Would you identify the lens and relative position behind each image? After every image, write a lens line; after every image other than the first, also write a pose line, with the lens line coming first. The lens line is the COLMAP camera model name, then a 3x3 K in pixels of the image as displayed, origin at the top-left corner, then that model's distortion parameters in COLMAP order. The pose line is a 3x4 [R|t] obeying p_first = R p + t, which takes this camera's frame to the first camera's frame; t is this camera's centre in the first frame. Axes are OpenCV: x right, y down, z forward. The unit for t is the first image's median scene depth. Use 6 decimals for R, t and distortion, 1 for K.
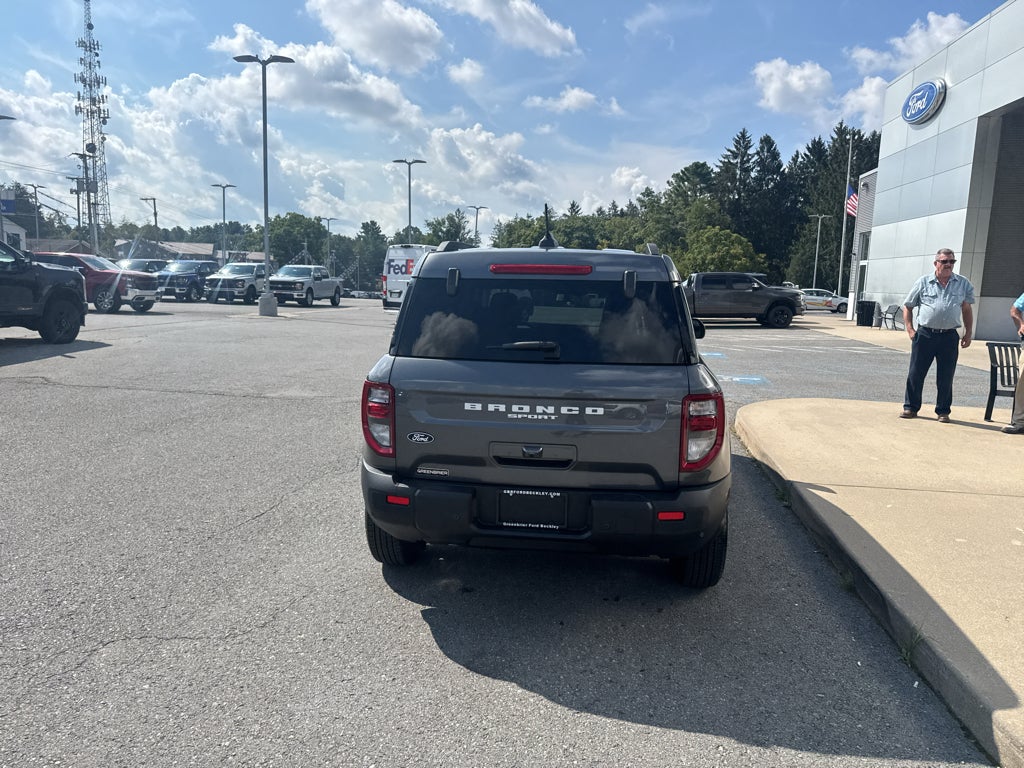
lens RADIAL K [[719.3, 0, 515.6], [0, 719.3, 386.7], [0, 0, 1]] dist [0.028009, -0.036555]
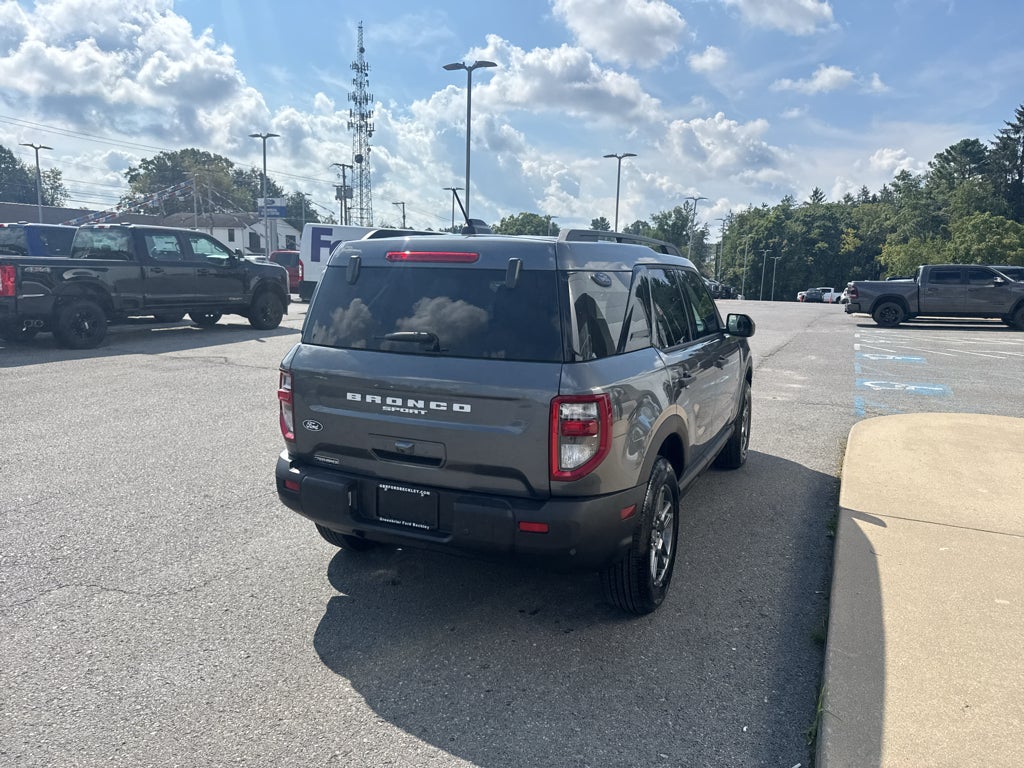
lens RADIAL K [[719.3, 0, 515.4], [0, 719.3, 383.4], [0, 0, 1]] dist [0.028009, -0.036555]
pose [[0.951185, 0.044972, -0.305327, 0.187204], [-0.044229, 0.998978, 0.009354, -0.004070], [0.305435, 0.004607, 0.952202, 0.051005]]
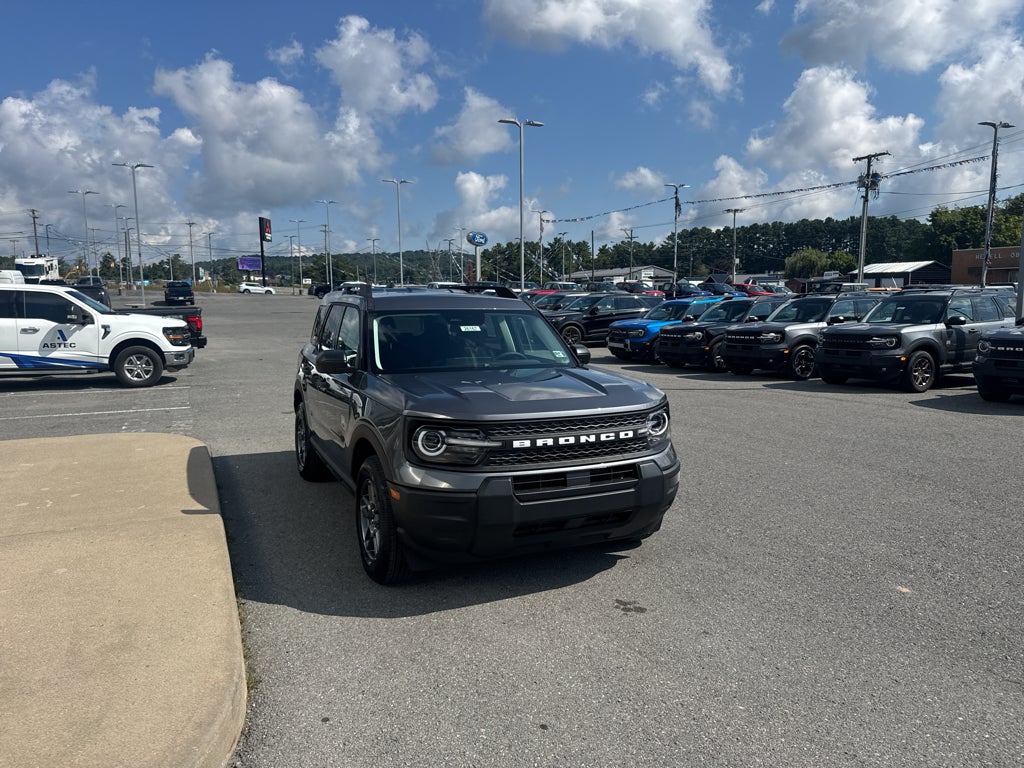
lens RADIAL K [[719.3, 0, 522.0], [0, 719.3, 389.3], [0, 0, 1]] dist [0.028009, -0.036555]
pose [[-0.843363, 0.048531, -0.535148, 0.379734], [-0.094557, 0.966968, 0.236708, -0.202892], [0.528959, 0.250233, -0.810917, 1.346013]]
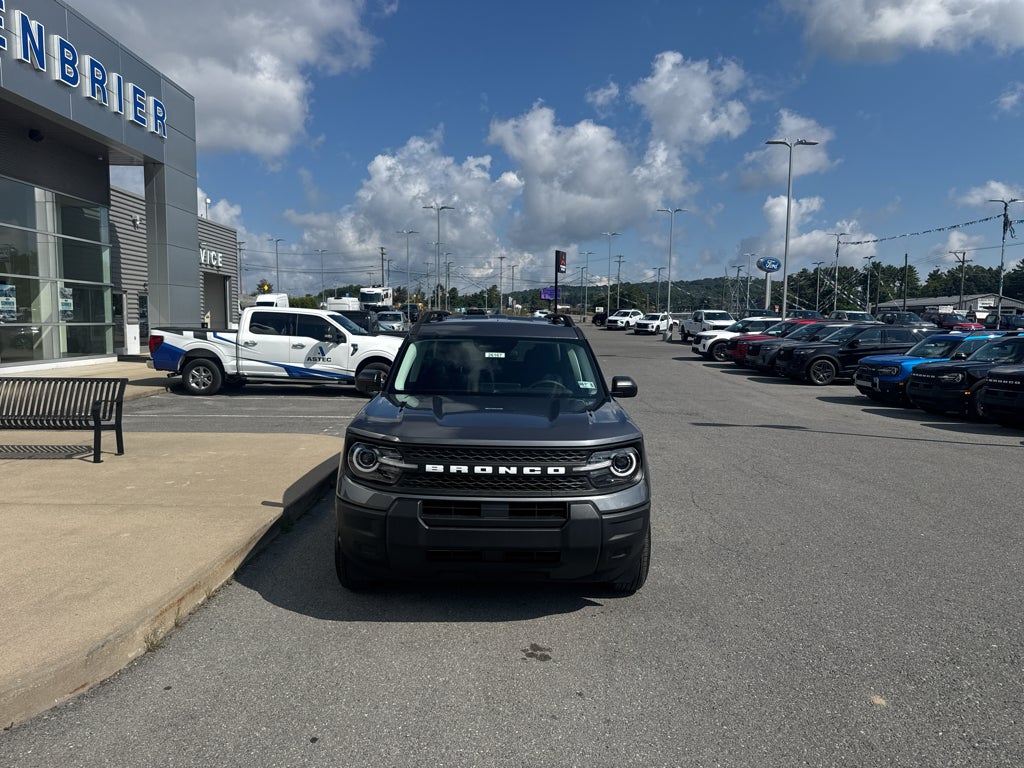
lens RADIAL K [[719.3, 0, 521.2], [0, 719.3, 389.1], [0, 0, 1]] dist [0.028009, -0.036555]
pose [[-0.986317, -0.024708, -0.162997, 0.146385], [-0.062479, 0.970973, 0.230885, -0.222356], [0.152561, 0.237909, -0.959231, 1.429461]]
